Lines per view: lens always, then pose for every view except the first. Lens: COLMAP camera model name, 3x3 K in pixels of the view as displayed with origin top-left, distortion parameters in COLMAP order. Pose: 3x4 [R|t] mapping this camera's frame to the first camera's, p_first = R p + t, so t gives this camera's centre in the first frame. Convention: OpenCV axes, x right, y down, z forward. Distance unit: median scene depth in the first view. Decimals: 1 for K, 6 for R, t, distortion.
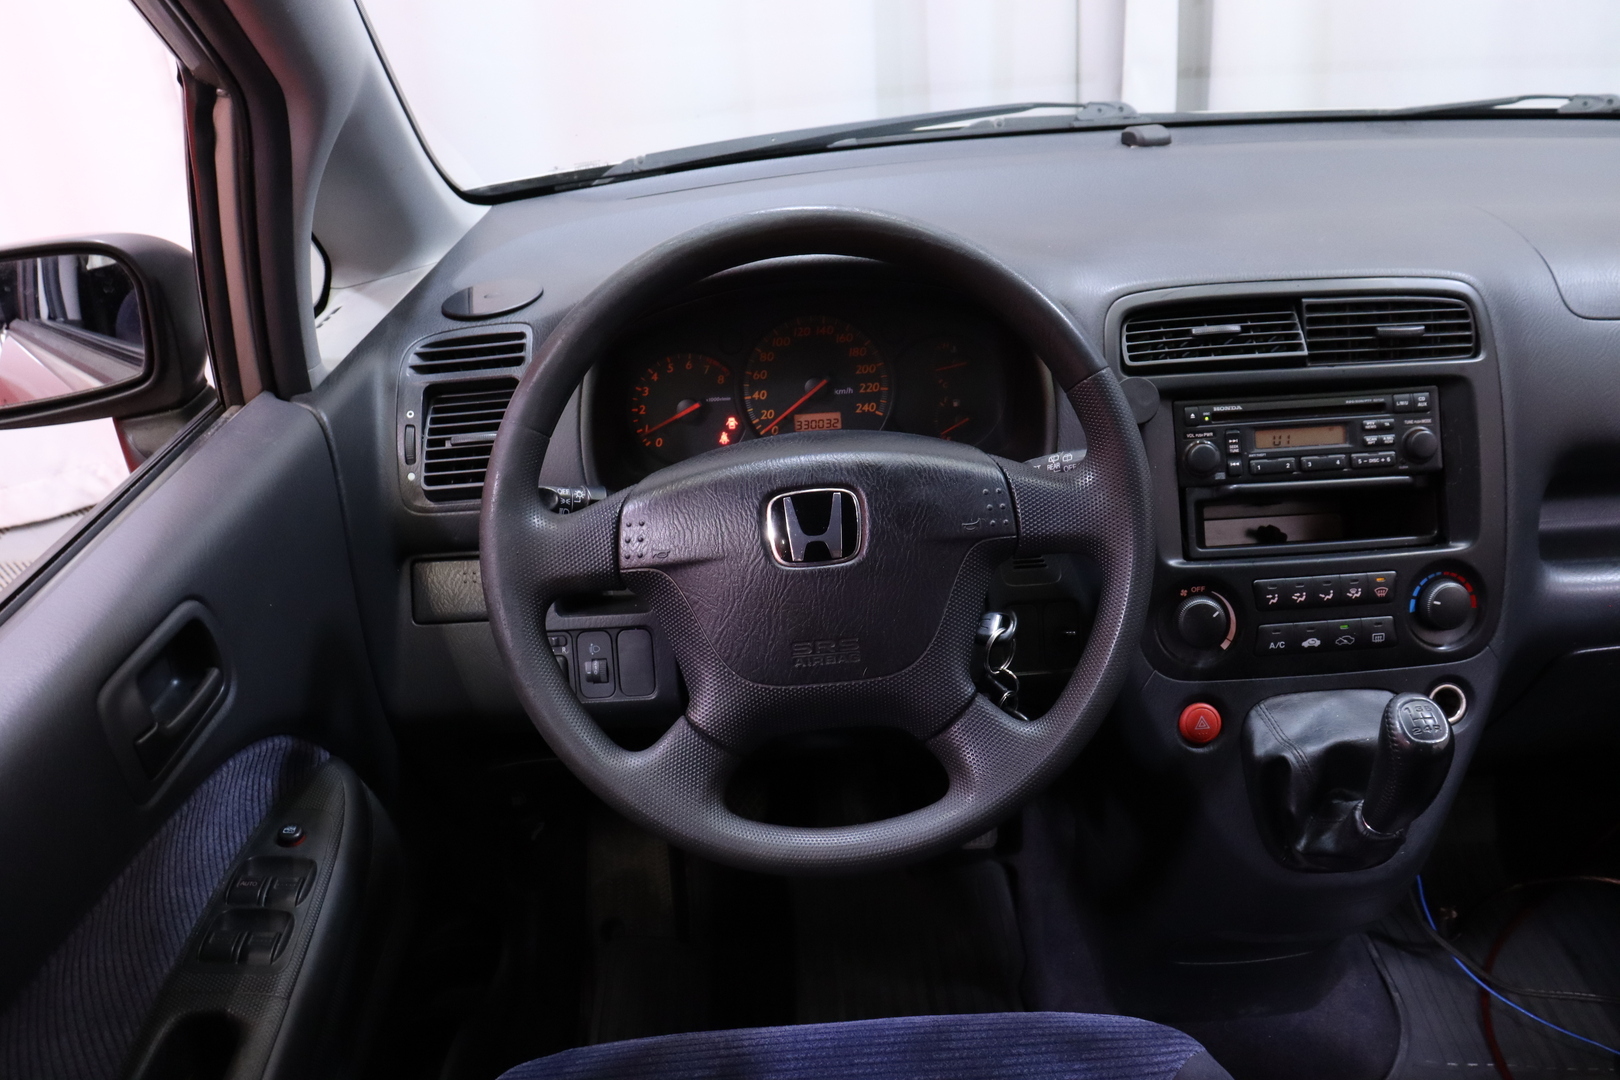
lens RADIAL K [[1309.8, 0, 810.0], [0, 1309.8, 540.0], [0, 0, 1]] dist [-0.190995, 0.178628]
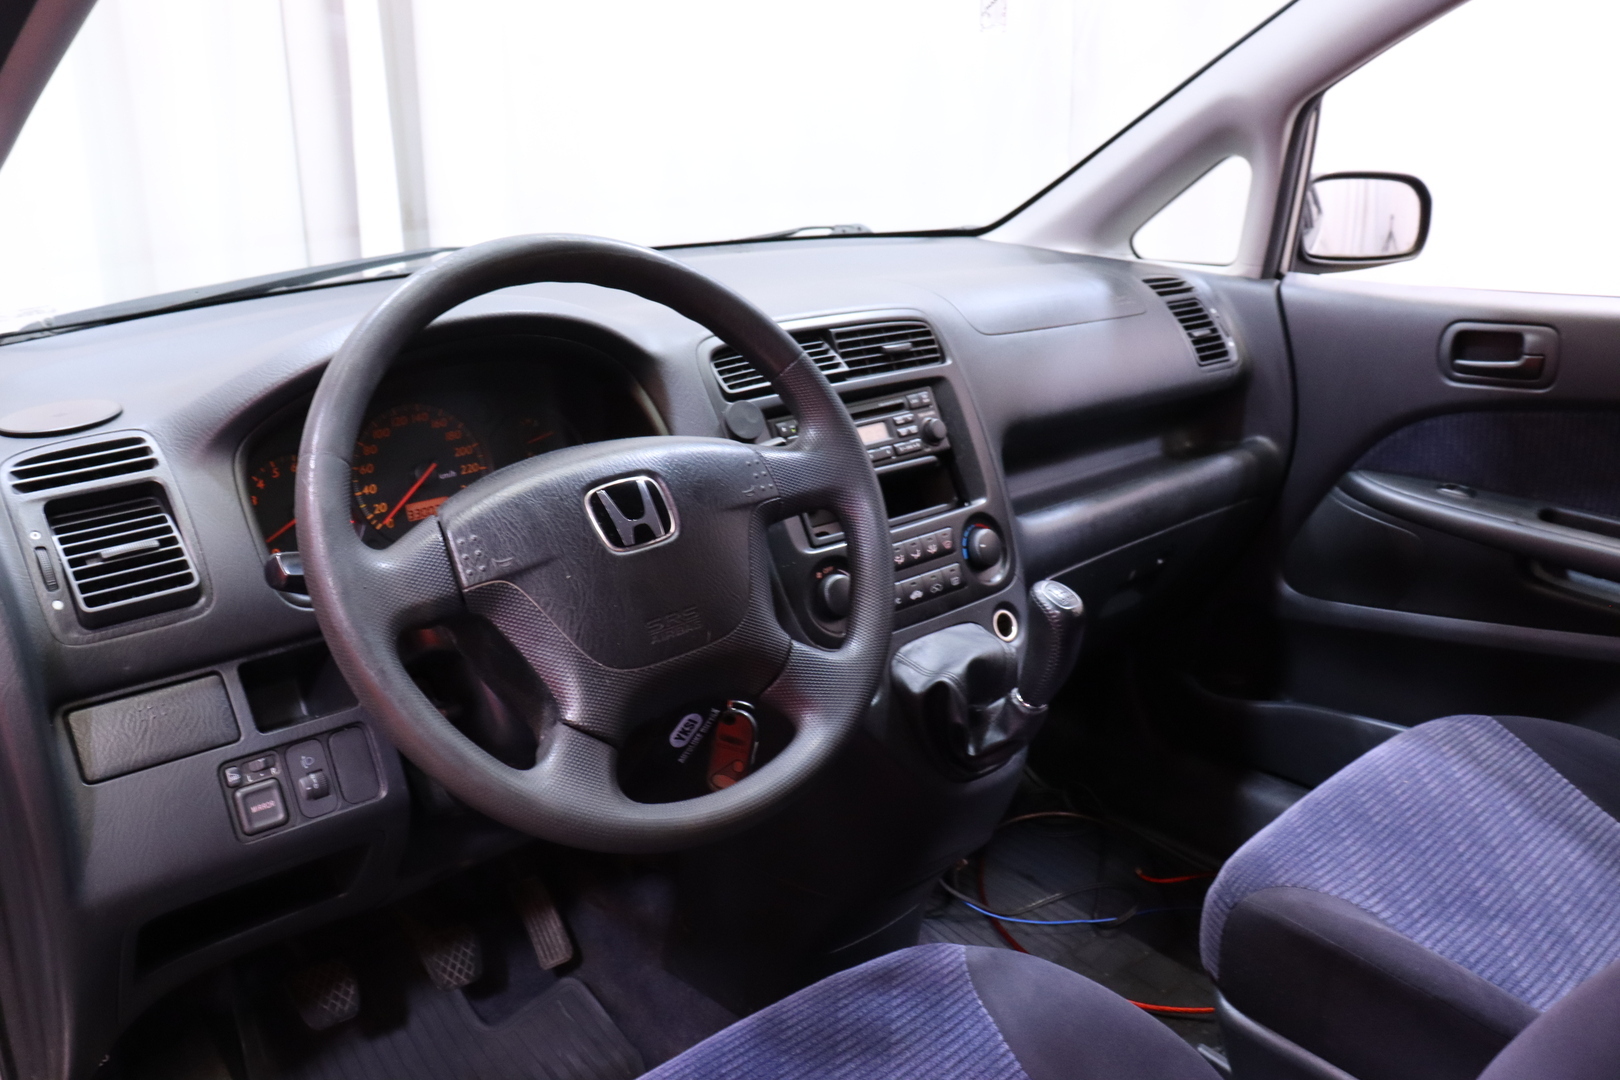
lens RADIAL K [[1309.8, 0, 810.0], [0, 1309.8, 540.0], [0, 0, 1]] dist [-0.190995, 0.178628]
pose [[0.760199, -0.150991, 0.631901, -0.442464], [0.275521, 0.955752, -0.103087, 0.126380], [-0.588375, 0.252469, 0.768163, 0.091774]]
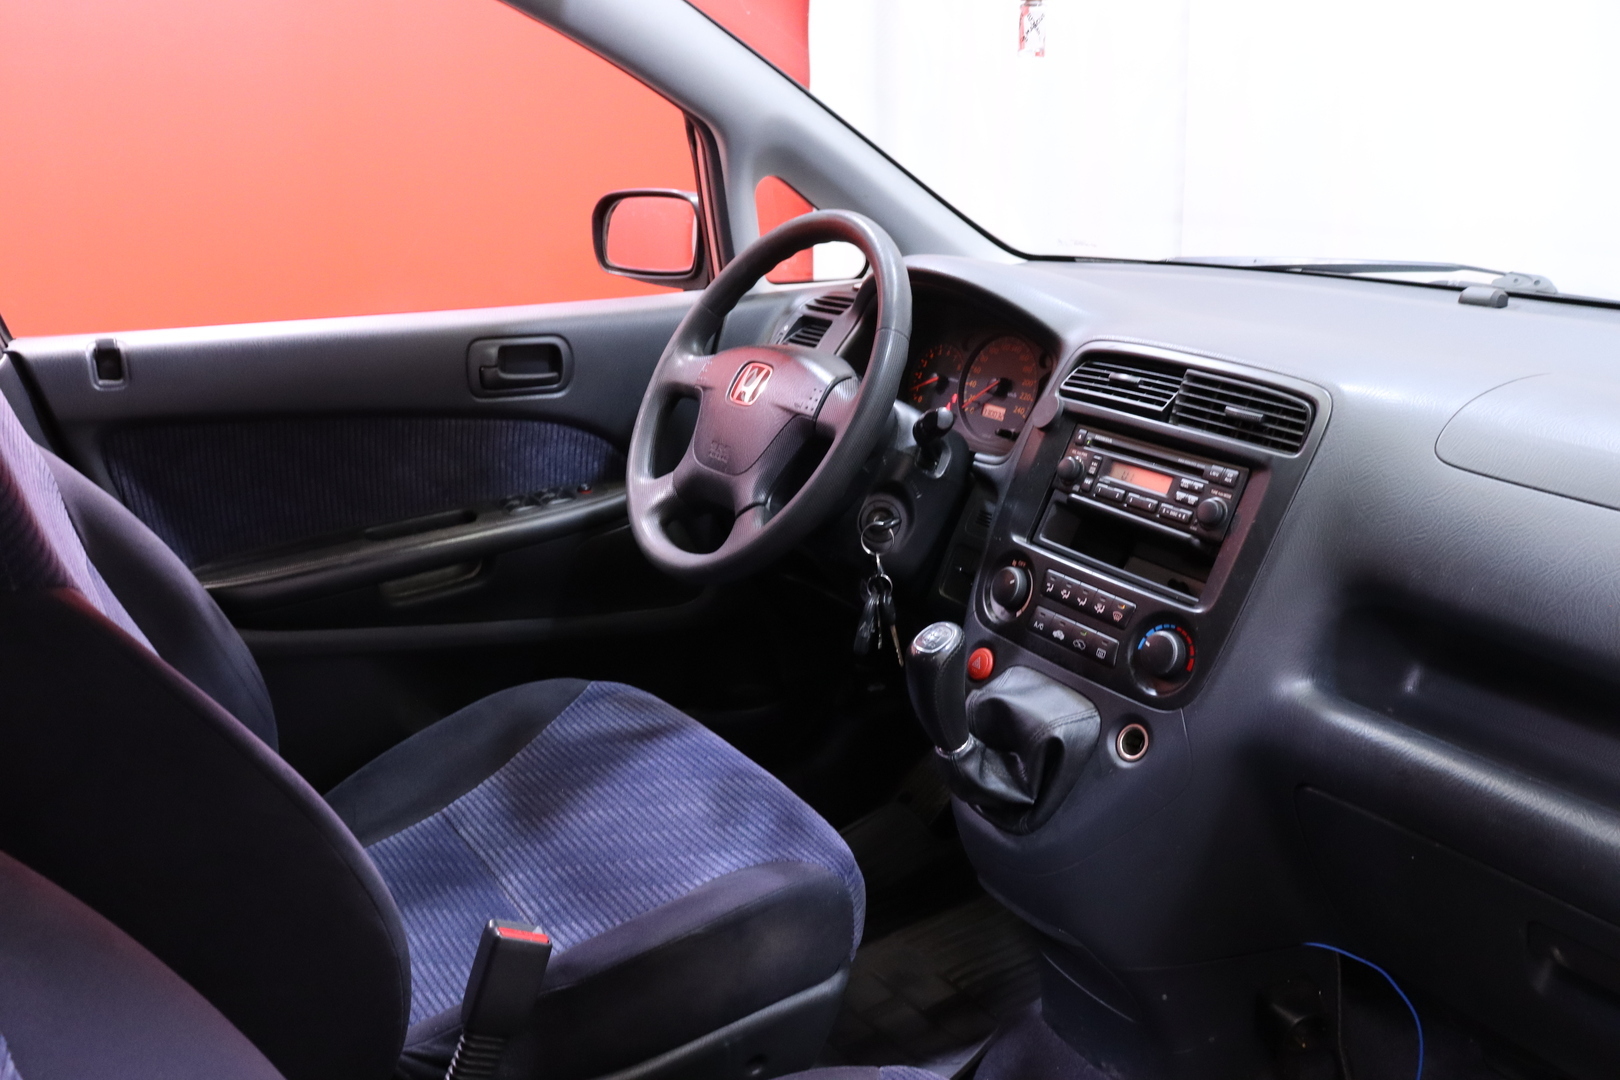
lens RADIAL K [[1309.8, 0, 810.0], [0, 1309.8, 540.0], [0, 0, 1]] dist [-0.190995, 0.178628]
pose [[0.517971, 0.313959, -0.795698, 1.158705], [-0.420261, 0.903603, 0.082961, -0.001167], [0.745041, 0.291429, 0.599985, 0.082526]]
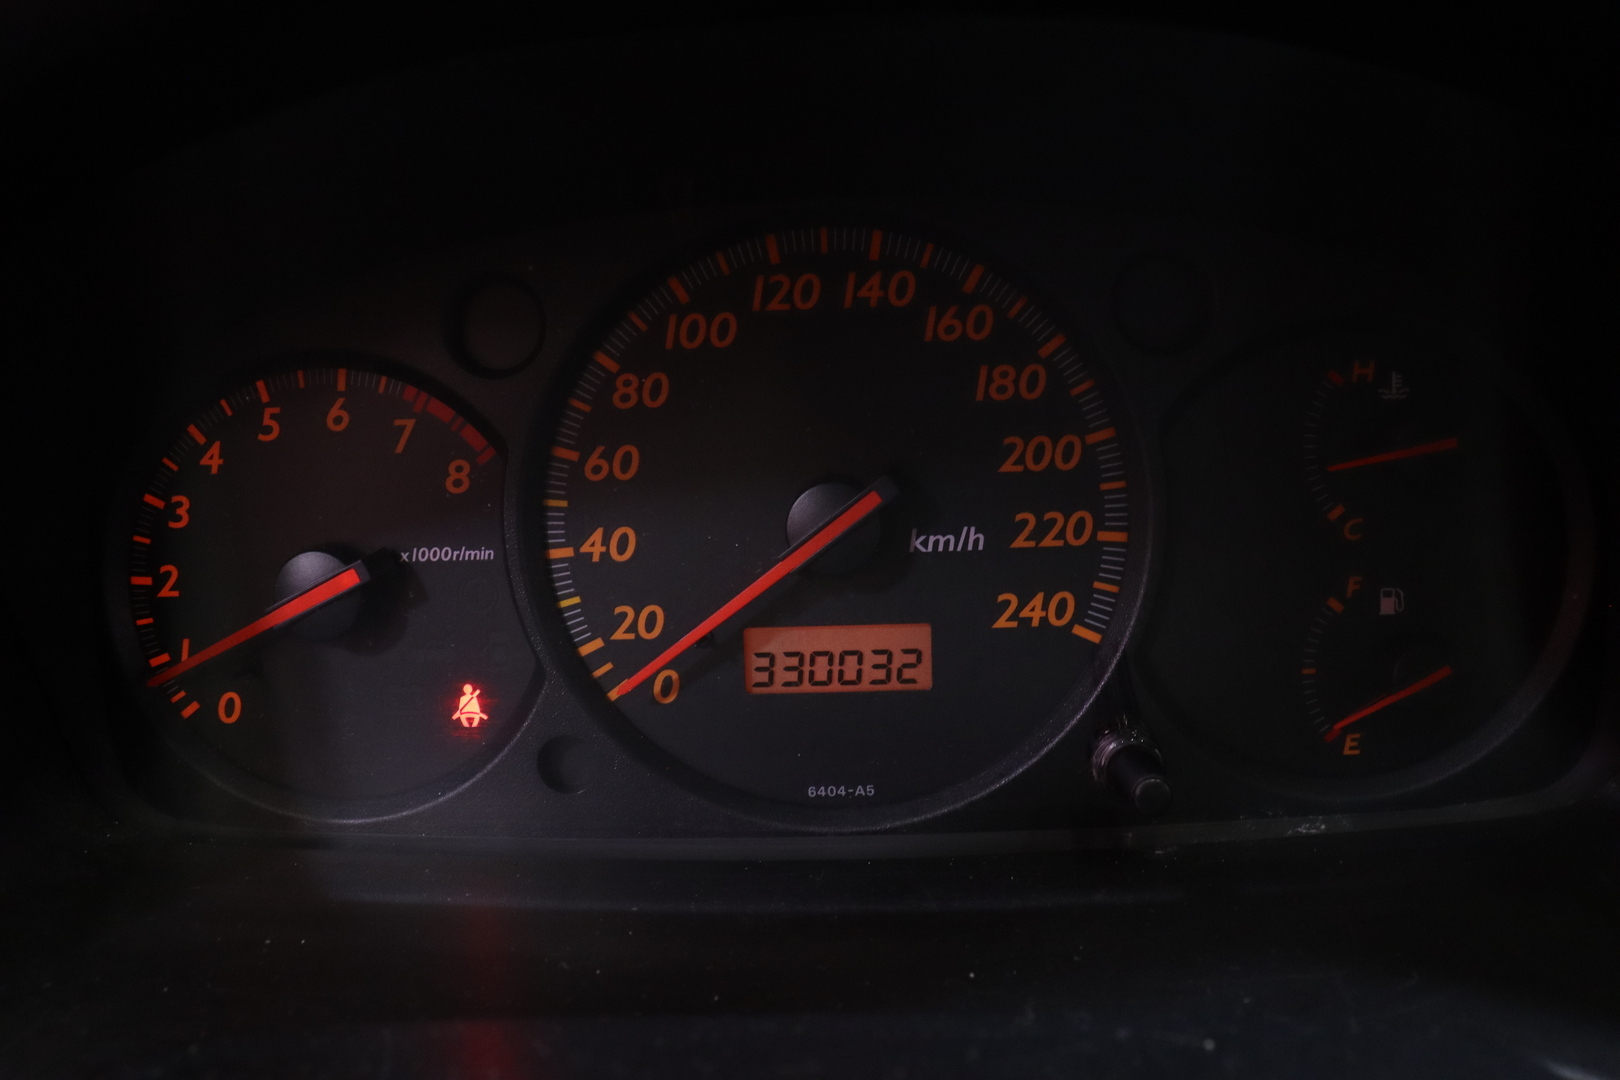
lens RADIAL K [[1309.8, 0, 810.0], [0, 1309.8, 540.0], [0, 0, 1]] dist [-0.190995, 0.178628]
pose [[0.998302, 0.036461, -0.045421, 0.012252], [-0.040034, 0.995956, -0.080432, -0.103485], [0.042304, 0.082114, 0.995725, 0.836960]]
